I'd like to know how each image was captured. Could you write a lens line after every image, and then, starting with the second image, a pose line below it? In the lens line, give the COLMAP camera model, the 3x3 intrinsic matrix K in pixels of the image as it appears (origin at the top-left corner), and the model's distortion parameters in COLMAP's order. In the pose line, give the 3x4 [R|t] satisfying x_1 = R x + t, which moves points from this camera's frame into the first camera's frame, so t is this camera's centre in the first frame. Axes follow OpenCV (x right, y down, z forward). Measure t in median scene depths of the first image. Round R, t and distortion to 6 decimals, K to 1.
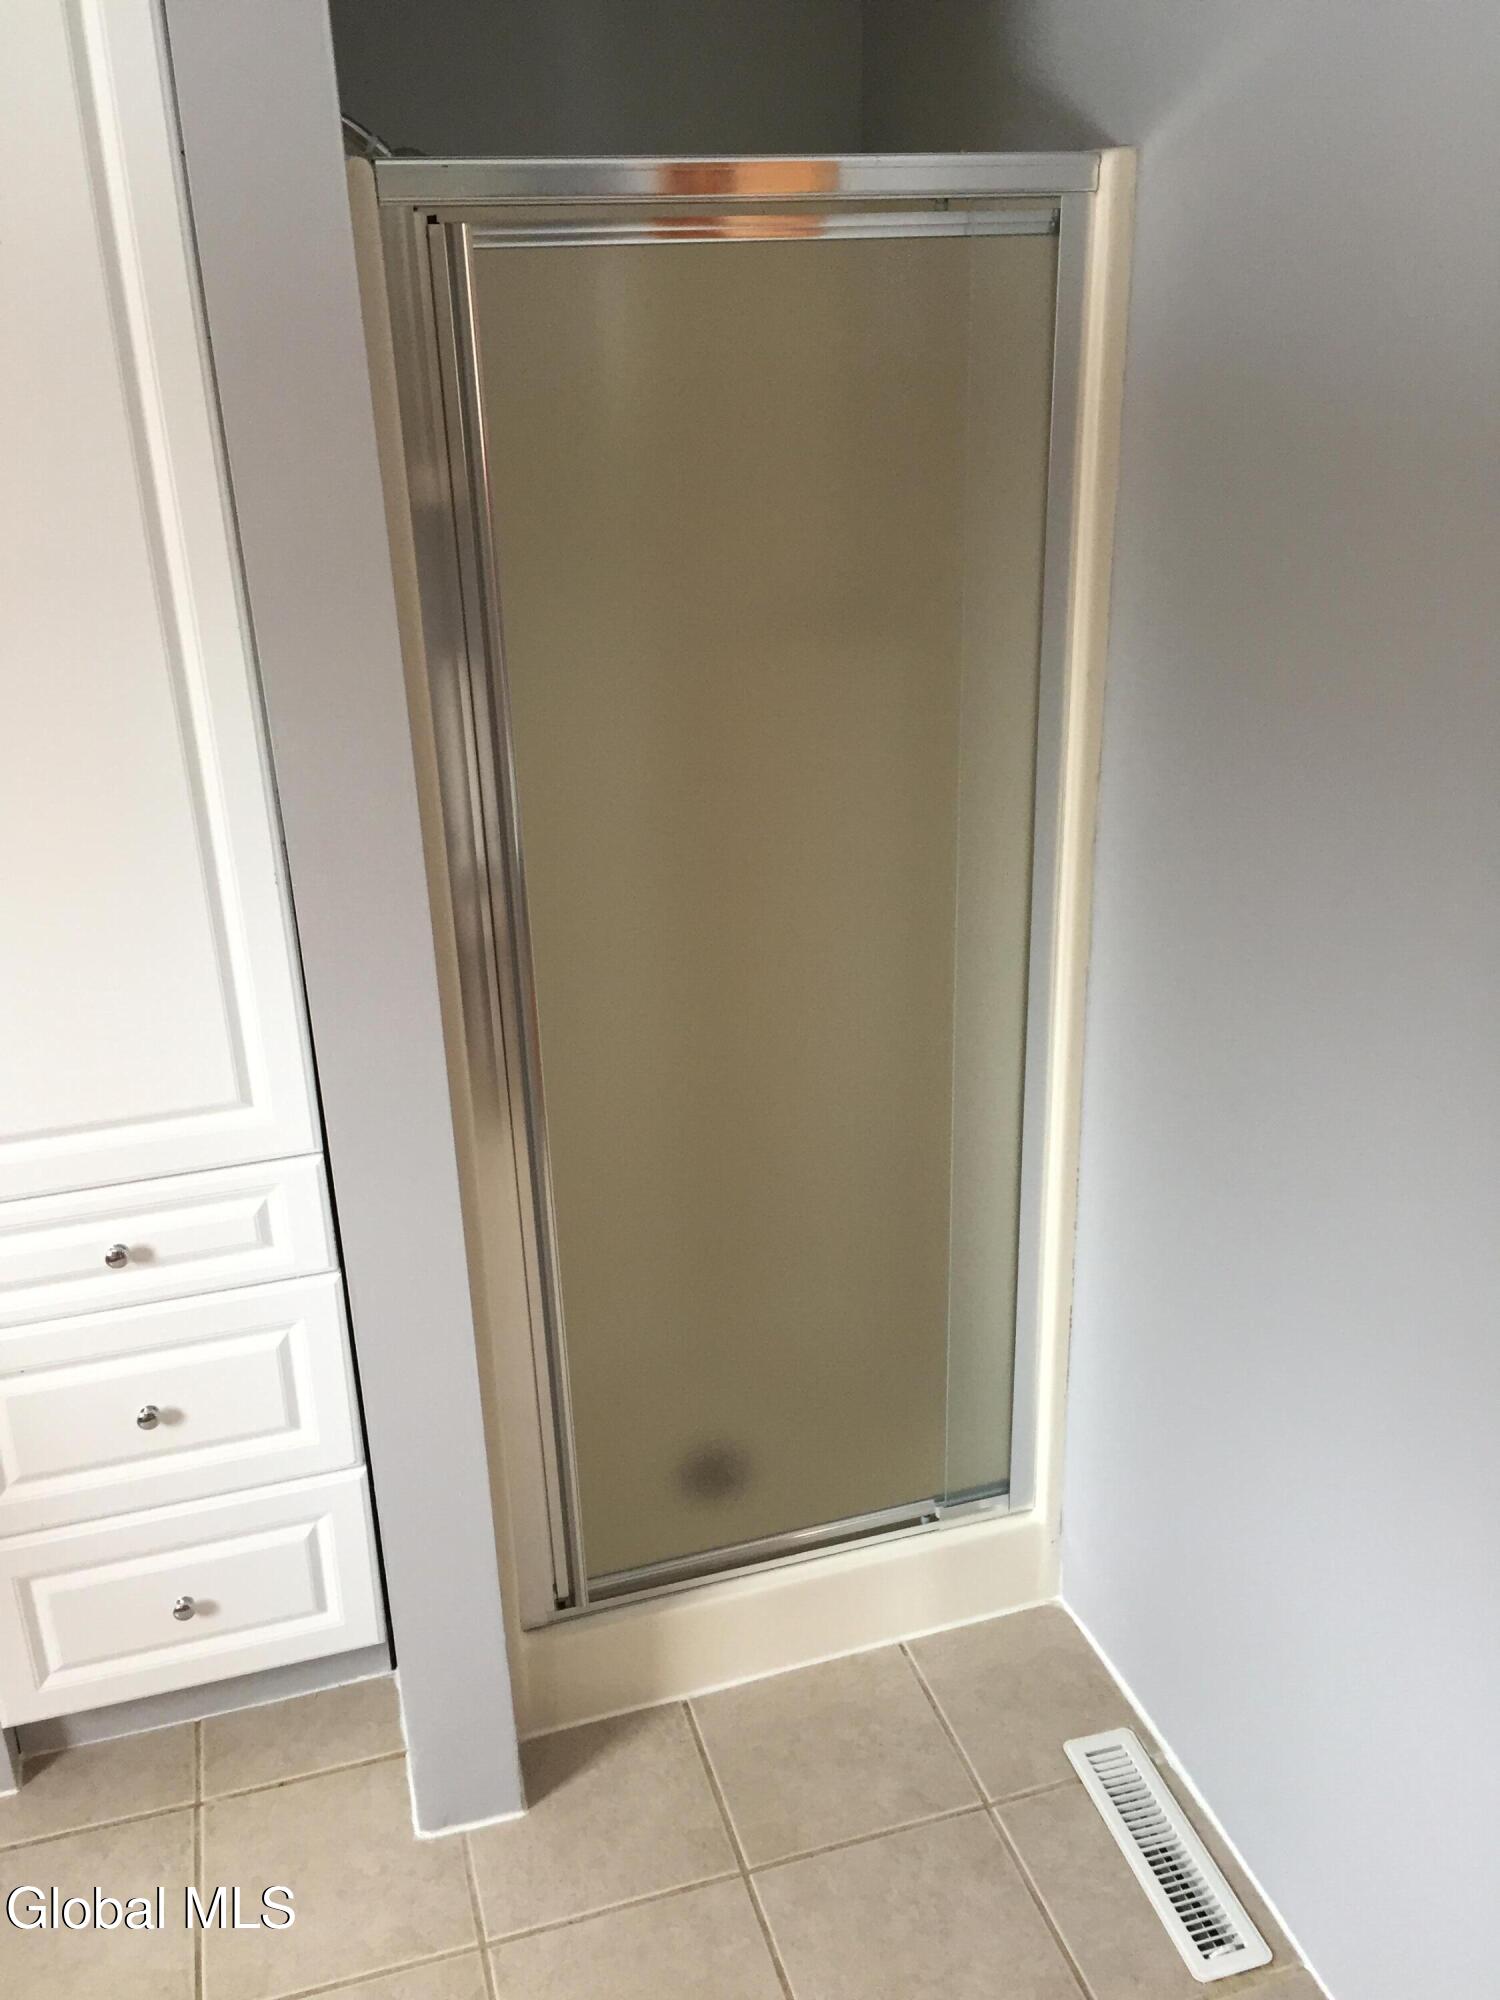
lens RADIAL K [[1707.6, 0, 749.4], [0, 1707.6, 1008.9], [0, 0, 1]] dist [0.039545, -0.050067]
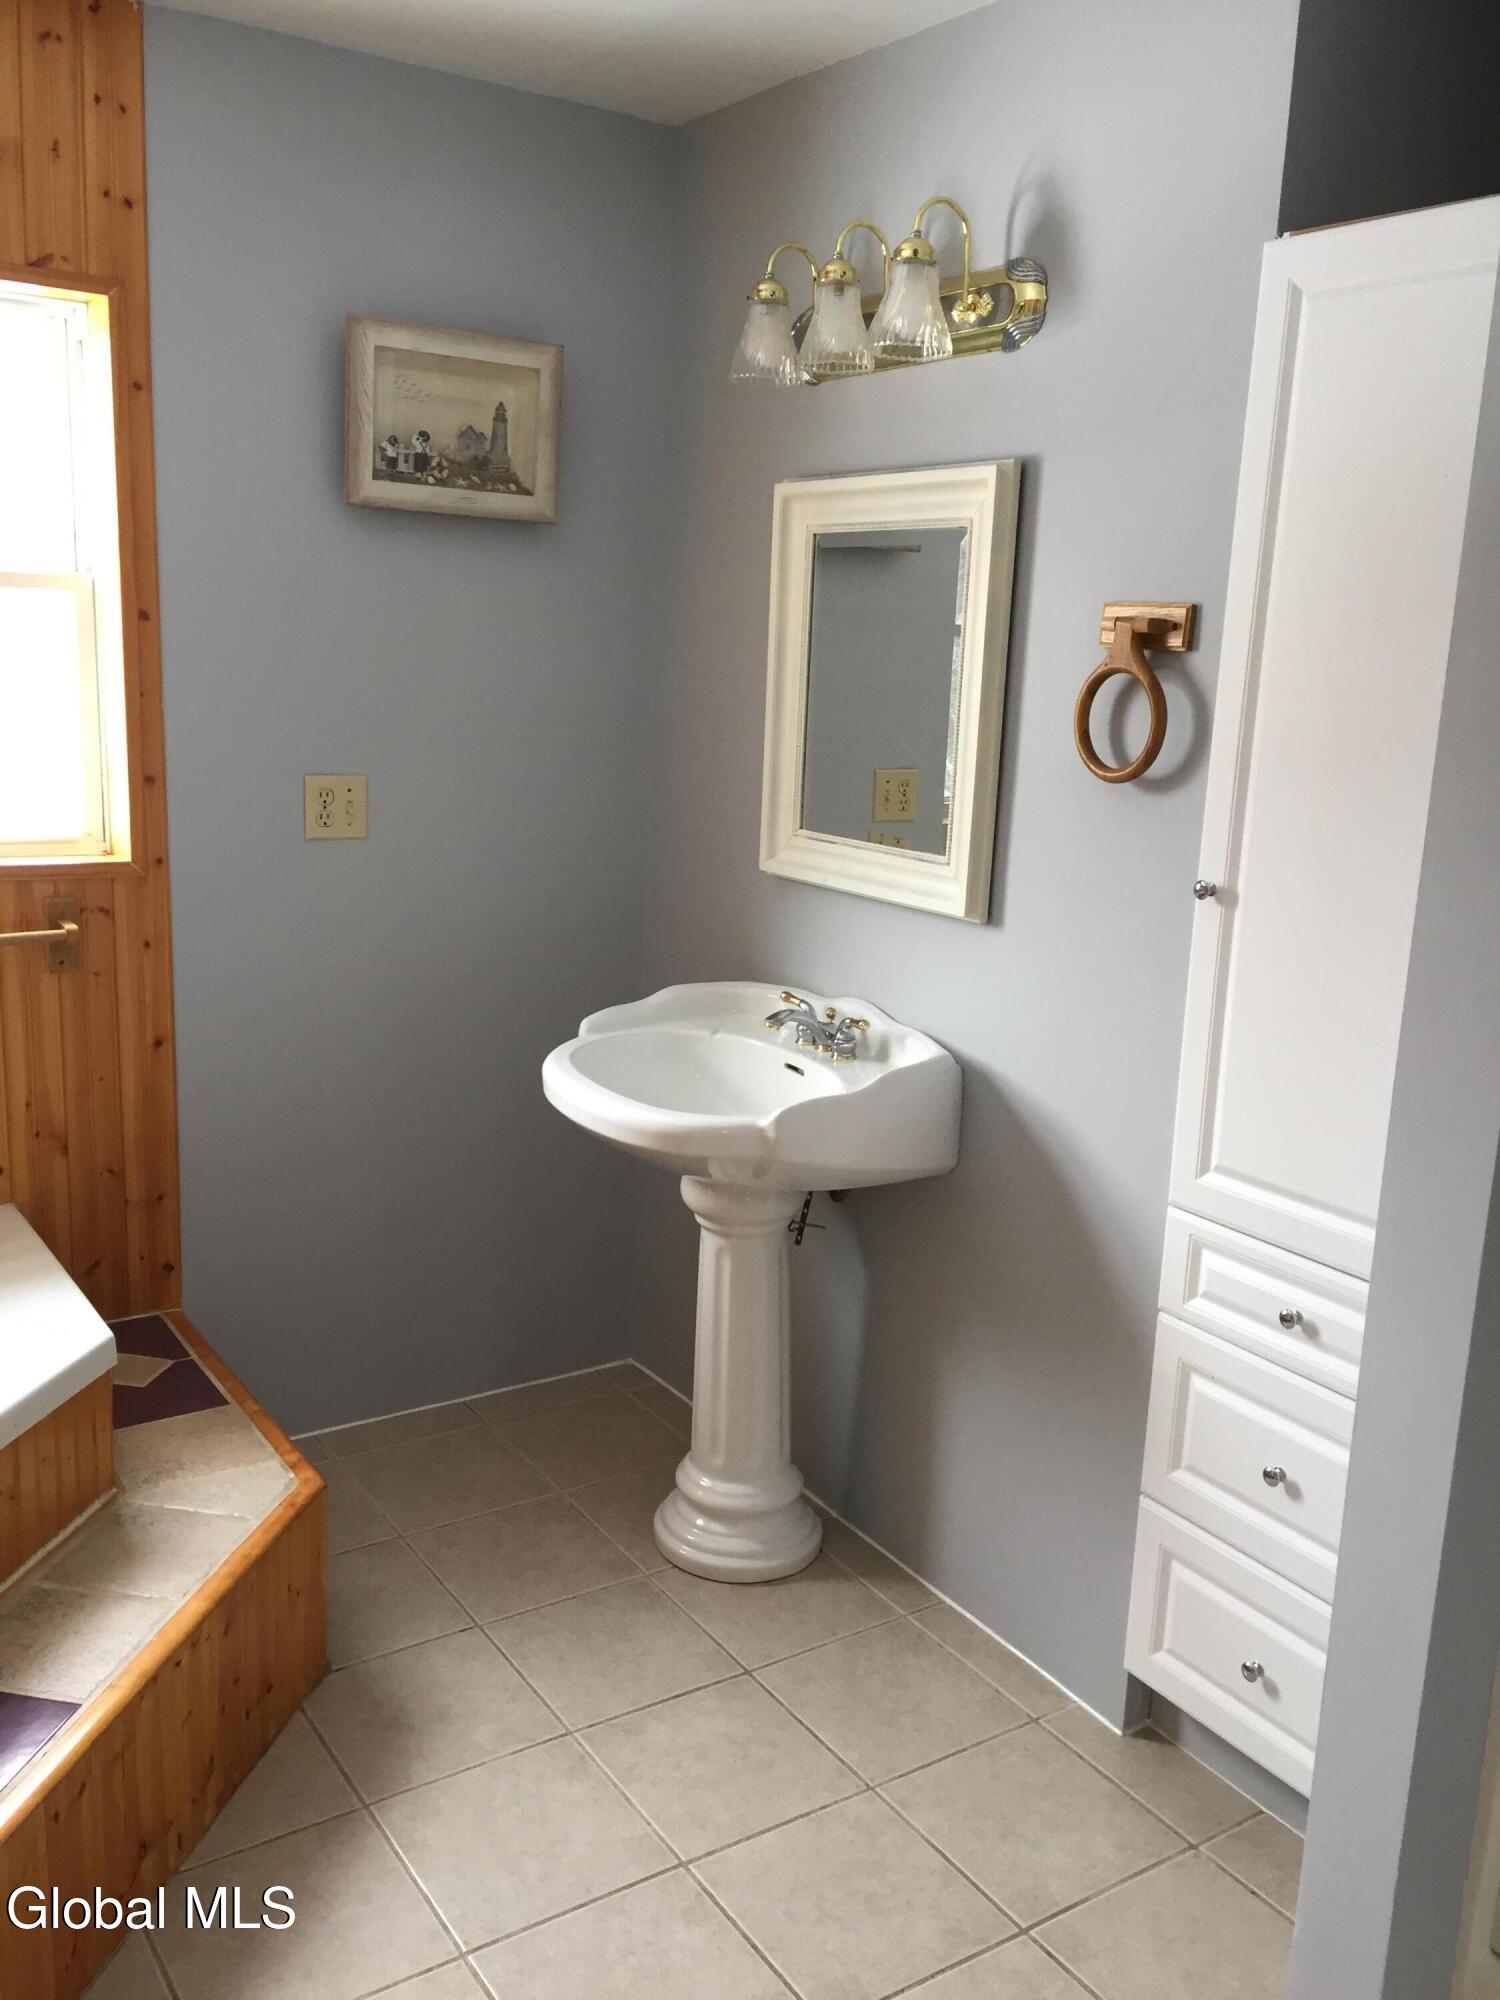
lens RADIAL K [[1707.6, 0, 749.3], [0, 1707.6, 998.1], [0, 0, 1]] dist [0.039545, -0.050067]
pose [[0.297553, 0.239043, -0.924295, 0.480715], [-0.420577, 0.901962, 0.097873, -0.008553], [0.857075, 0.359615, 0.368917, 0.170820]]
